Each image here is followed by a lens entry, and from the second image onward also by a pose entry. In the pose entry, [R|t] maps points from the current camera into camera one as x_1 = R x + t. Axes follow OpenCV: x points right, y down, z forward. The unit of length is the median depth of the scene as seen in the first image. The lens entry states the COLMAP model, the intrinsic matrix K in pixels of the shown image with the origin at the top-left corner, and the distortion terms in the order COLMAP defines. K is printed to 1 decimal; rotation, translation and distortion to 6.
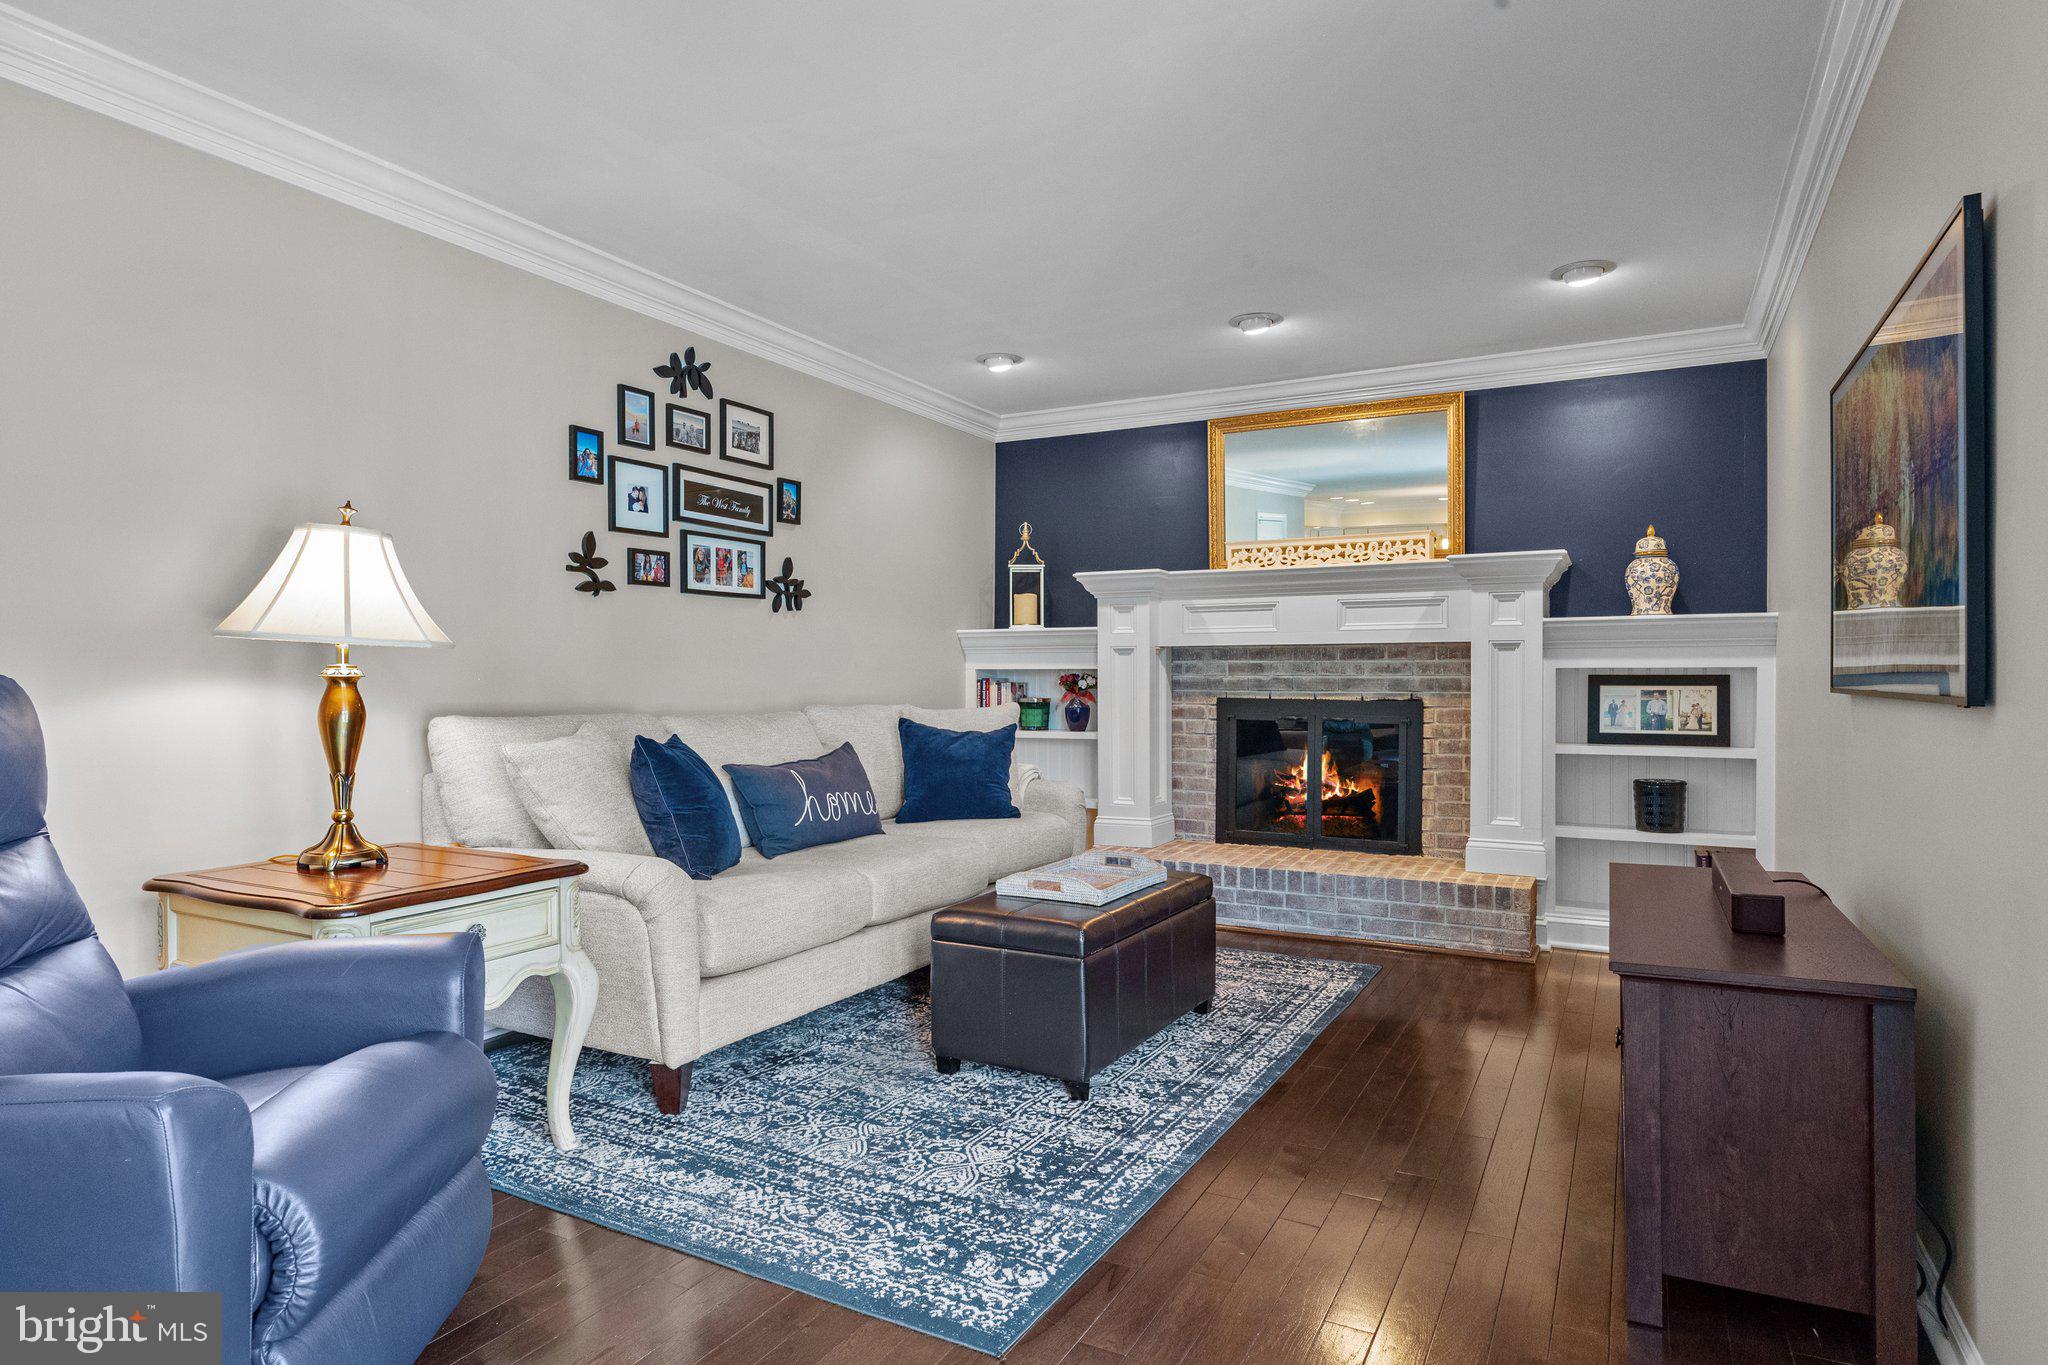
lens RADIAL K [[1134.8, 0, 1024.0], [0, 1134.8, 682.5], [0, 0, 1]] dist [-0.004066, -0.000284]
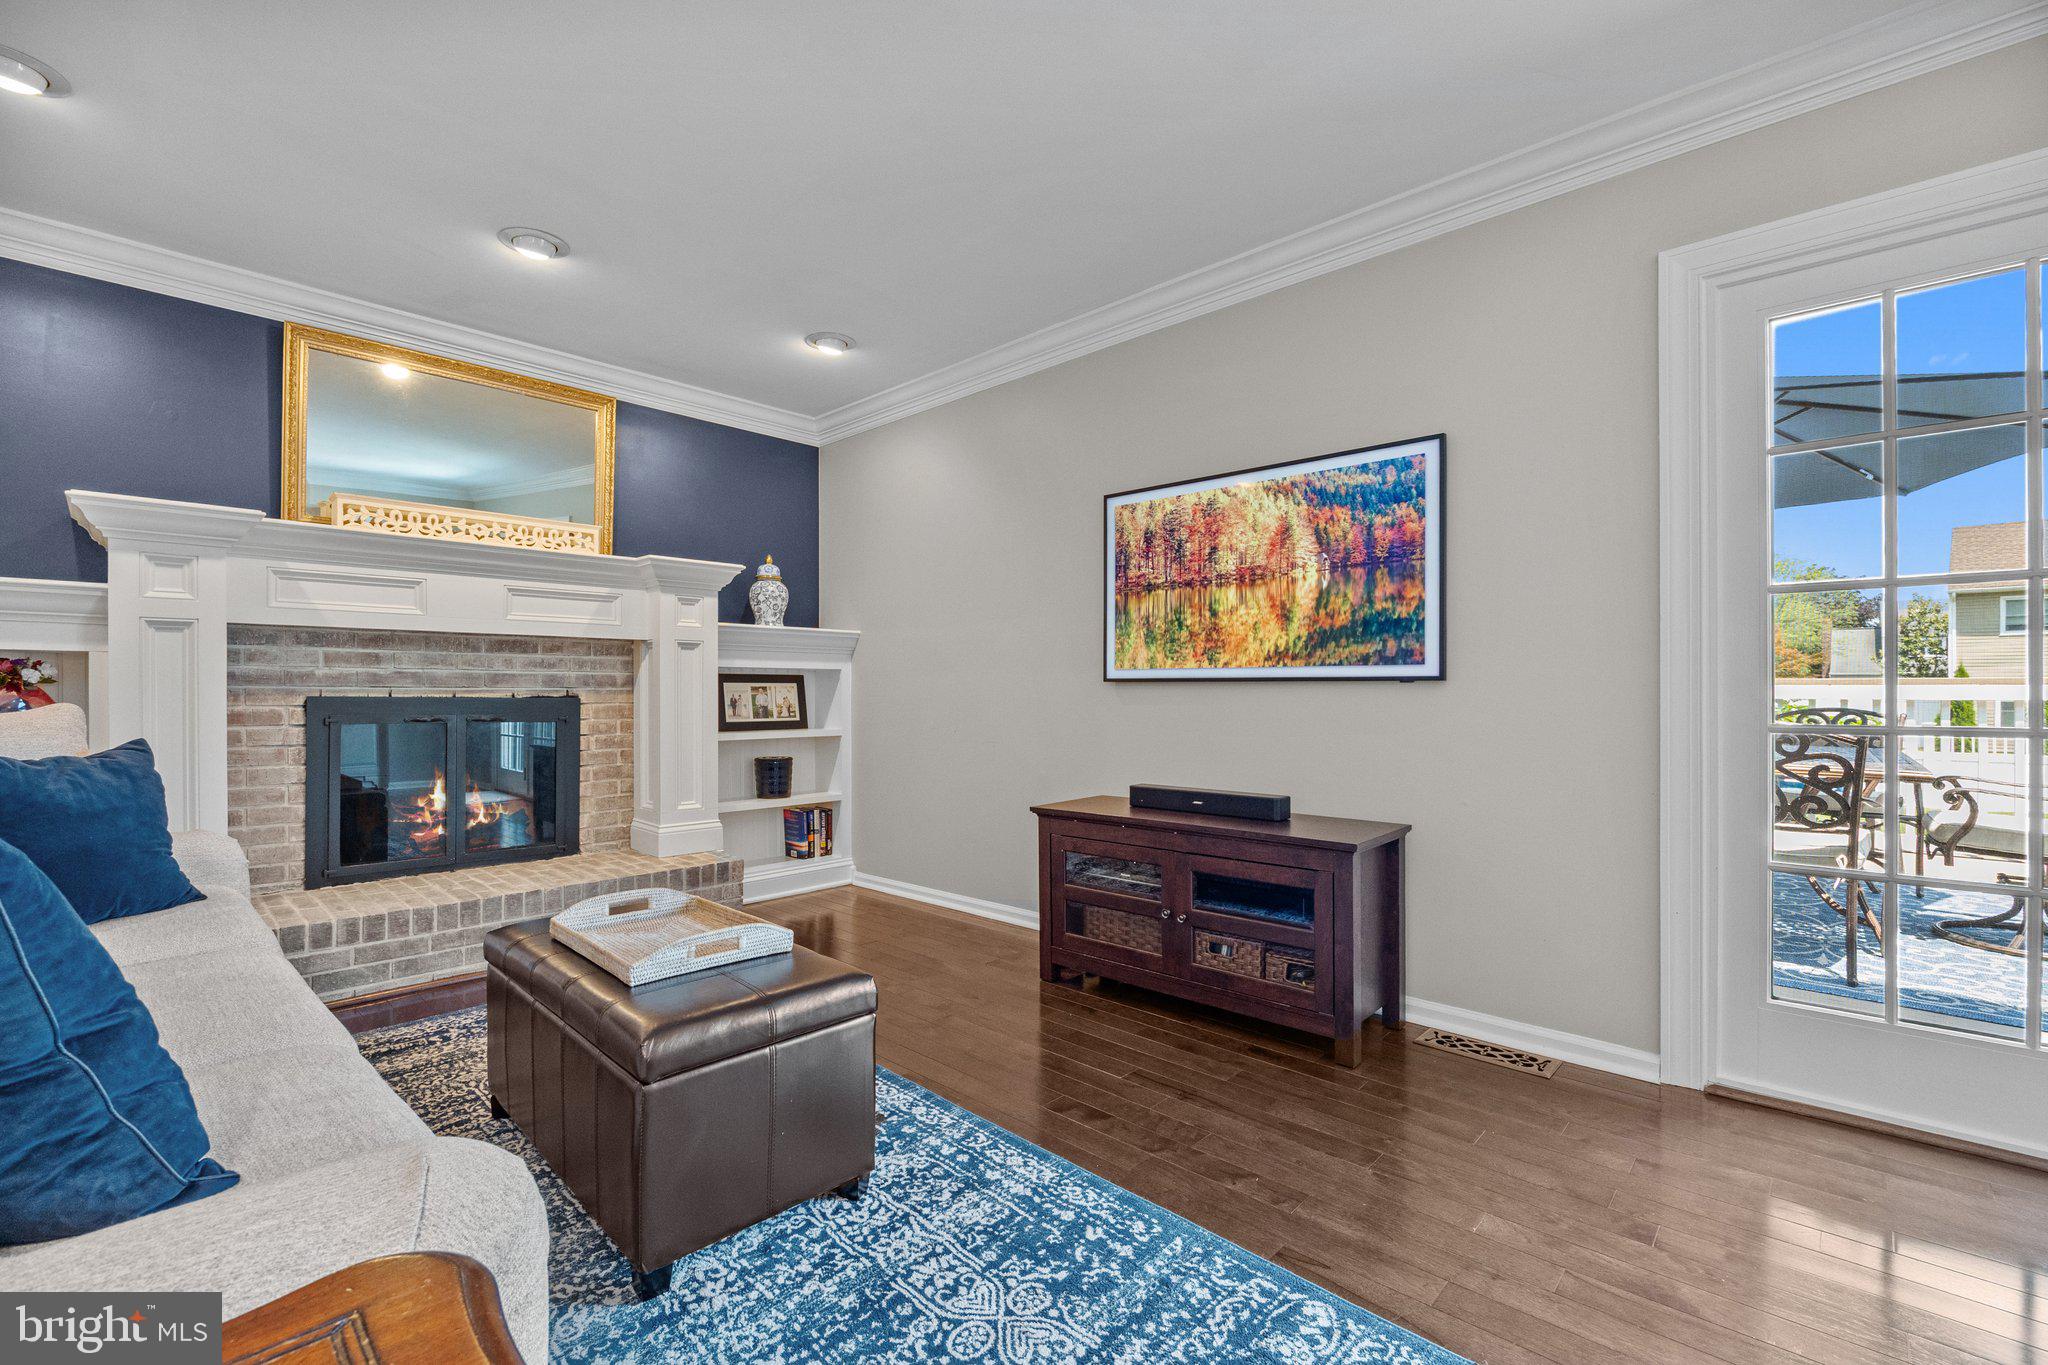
lens RADIAL K [[888.6, 0, 1033.7], [0, 888.6, 688.5], [0, 0, 1]] dist [-0.013114, 0.000080]
pose [[0.251466, 0.003449, 0.967860, -0.322357], [0.002545, 0.999988, -0.004224, 0.014066], [-0.967863, 0.003525, 0.251454, 0.460767]]
